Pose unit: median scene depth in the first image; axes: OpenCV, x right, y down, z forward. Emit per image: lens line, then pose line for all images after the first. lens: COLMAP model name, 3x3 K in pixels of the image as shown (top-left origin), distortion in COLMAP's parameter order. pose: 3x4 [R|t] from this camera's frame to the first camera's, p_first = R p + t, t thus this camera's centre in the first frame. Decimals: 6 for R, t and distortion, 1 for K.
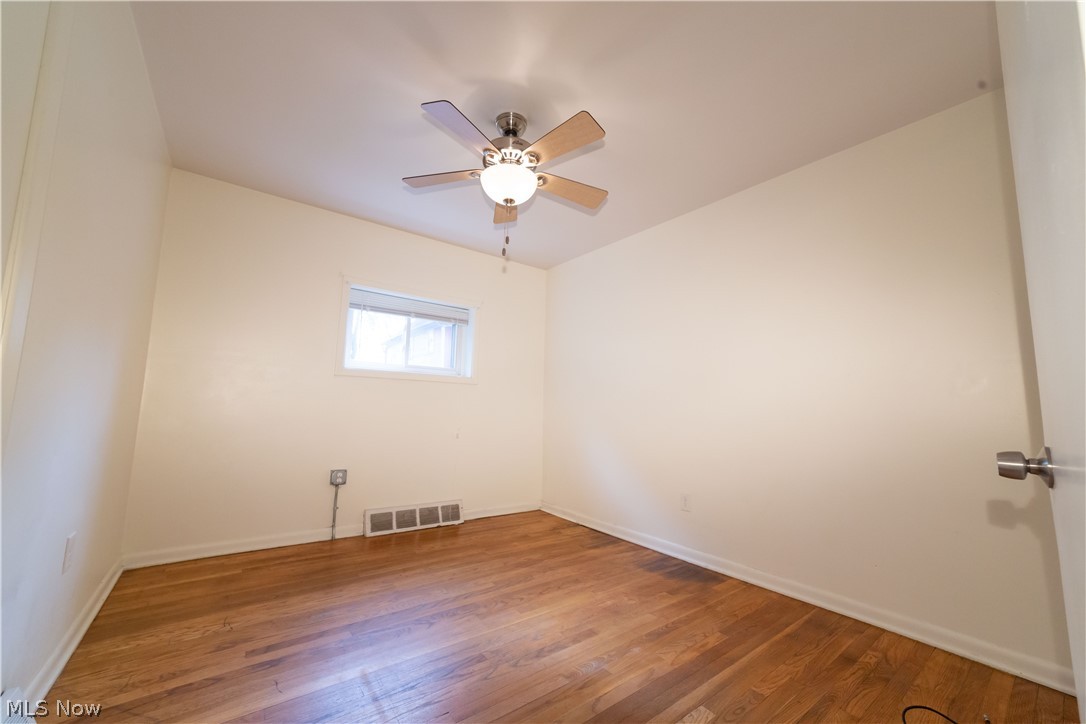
lens RADIAL K [[411.8, 0, 538.1], [0, 411.8, 361.3], [0, 0, 1]] dist [0.000429, 0.000219]
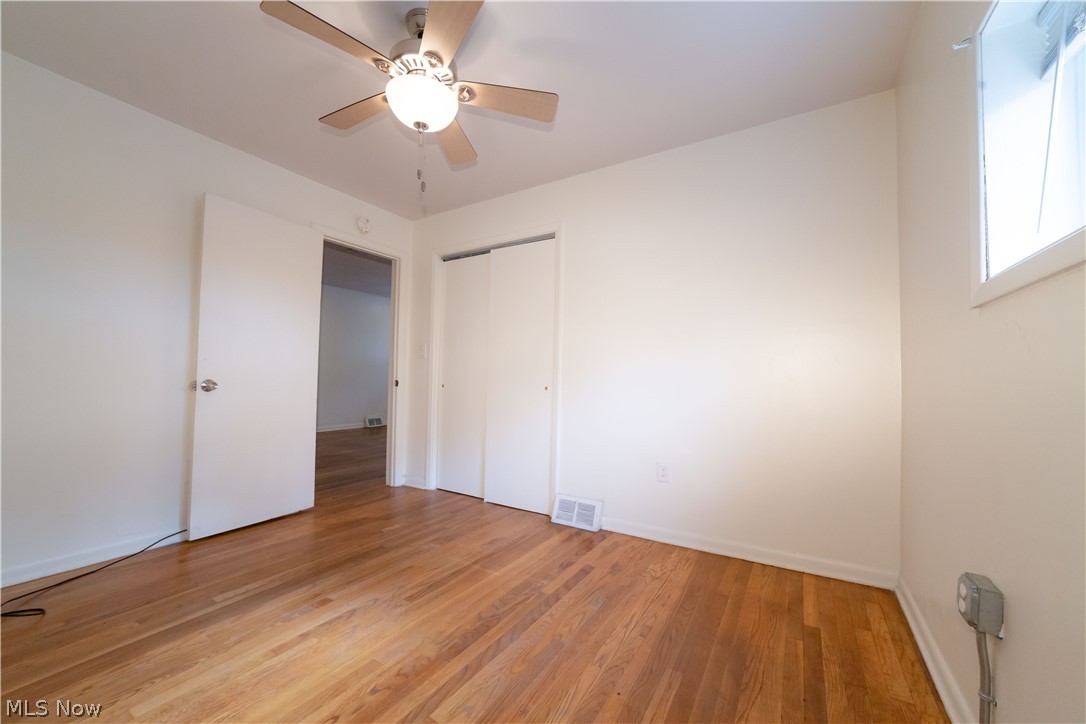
lens RADIAL K [[411.8, 0, 538.1], [0, 411.8, 361.3], [0, 0, 1]] dist [0.000429, 0.000219]
pose [[-0.932946, -0.056161, -0.355608, -0.027556], [-0.000058, 0.987781, -0.155850, 0.239809], [0.360015, -0.145379, -0.921550, 2.088387]]
